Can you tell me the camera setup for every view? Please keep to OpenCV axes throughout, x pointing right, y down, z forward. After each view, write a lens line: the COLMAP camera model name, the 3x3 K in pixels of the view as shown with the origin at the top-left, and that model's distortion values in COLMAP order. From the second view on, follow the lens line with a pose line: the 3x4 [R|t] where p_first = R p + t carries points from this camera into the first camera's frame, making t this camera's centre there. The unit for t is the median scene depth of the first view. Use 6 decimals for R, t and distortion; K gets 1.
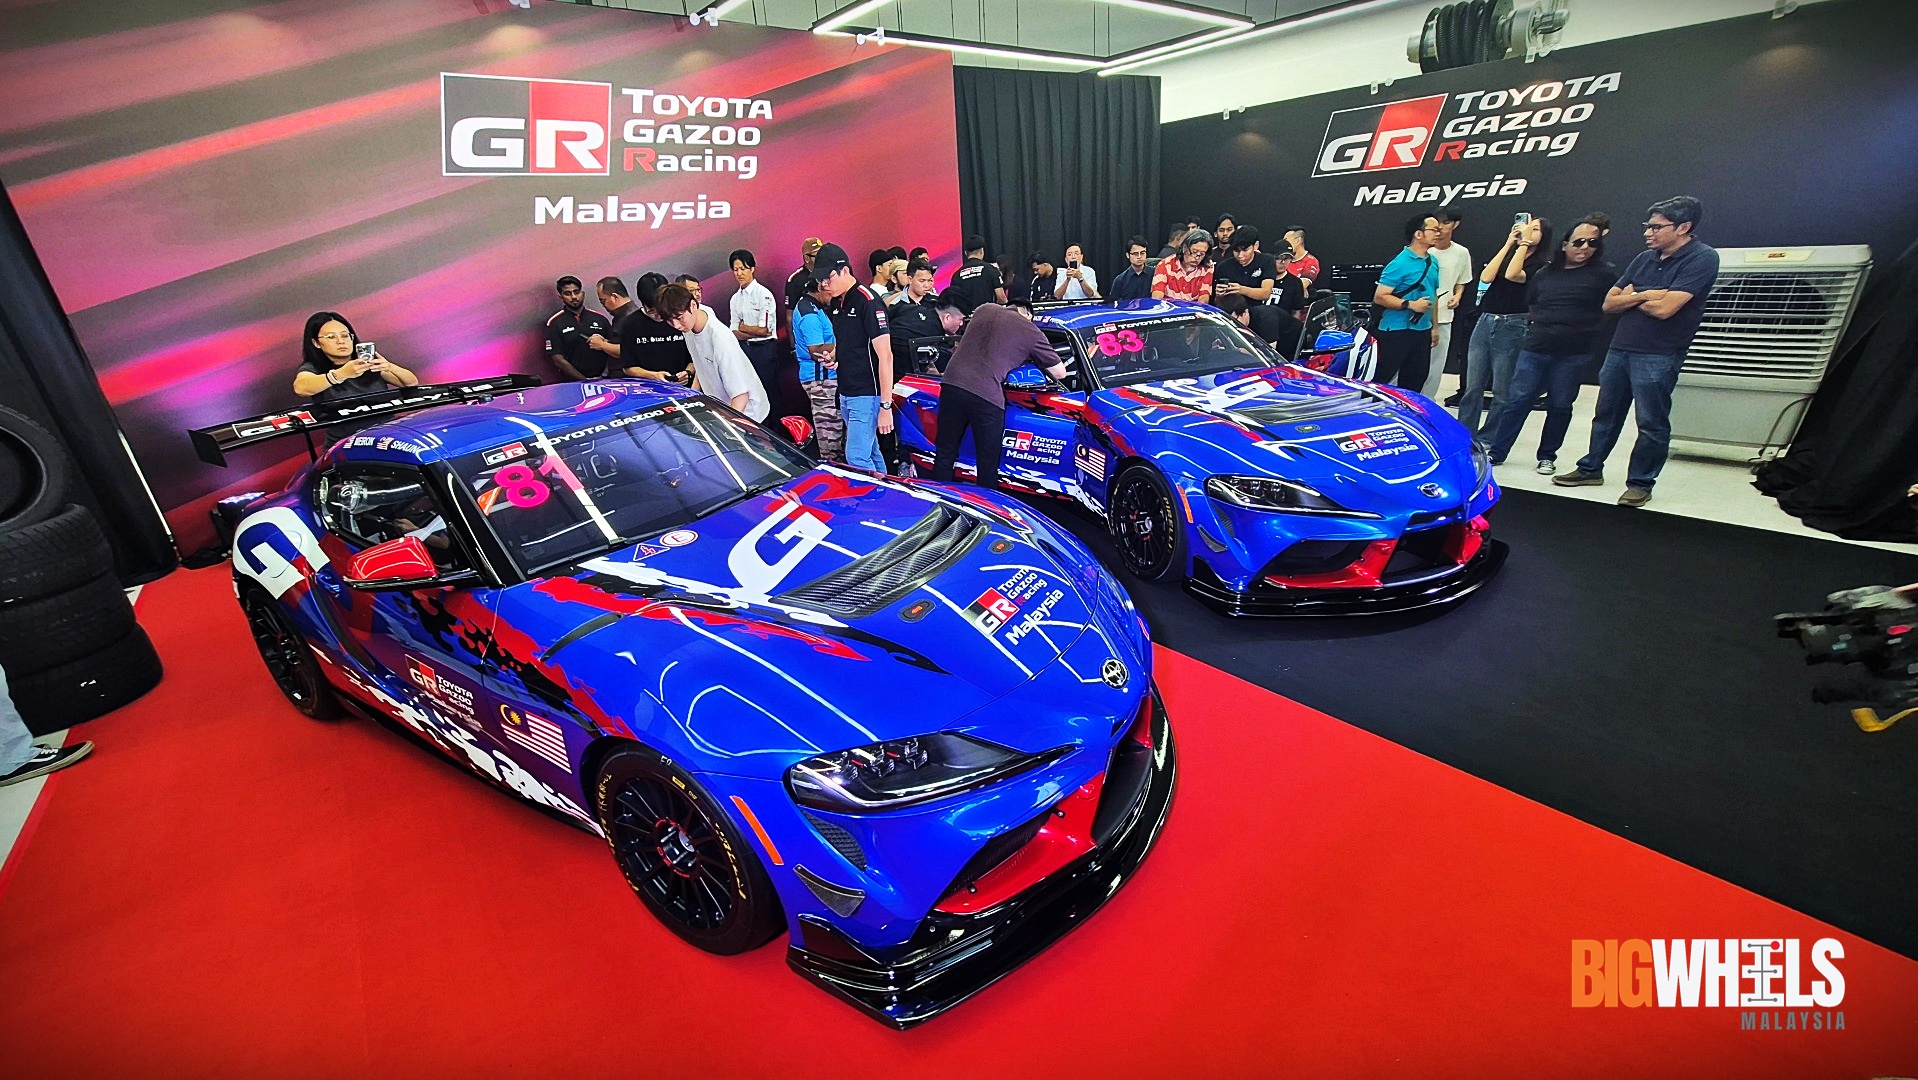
lens RADIAL K [[766.1, 0, 959.0], [0, 766.1, 540.0], [0, 0, 1]] dist [0.000405, -0.000075]
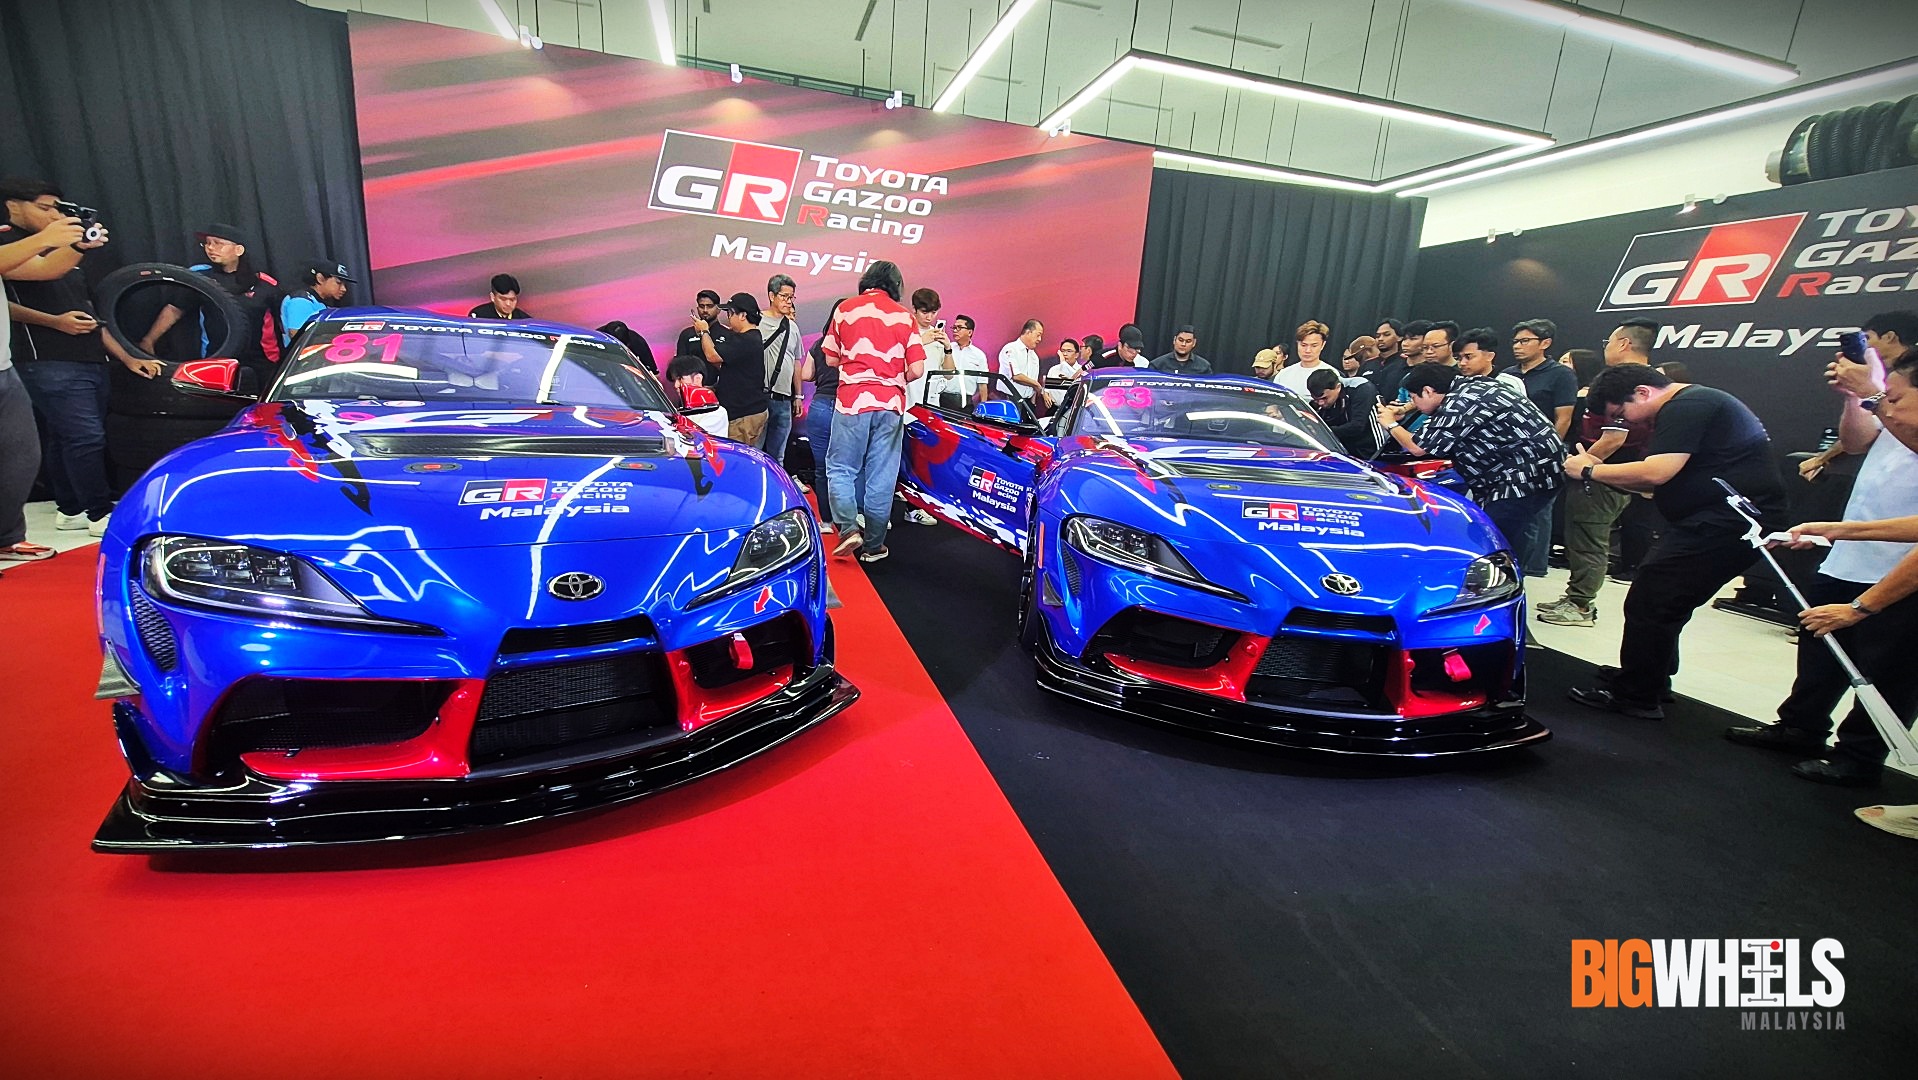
lens RADIAL K [[761.9, 0, 959.0], [0, 761.9, 540.0], [0, 0, 1]] dist [0.015486, -0.004826]
pose [[0.907876, 0.205142, -0.365620, 0.269197], [-0.262779, 0.957977, -0.115008, 0.033326], [0.326663, 0.200490, 0.923631, 0.115996]]
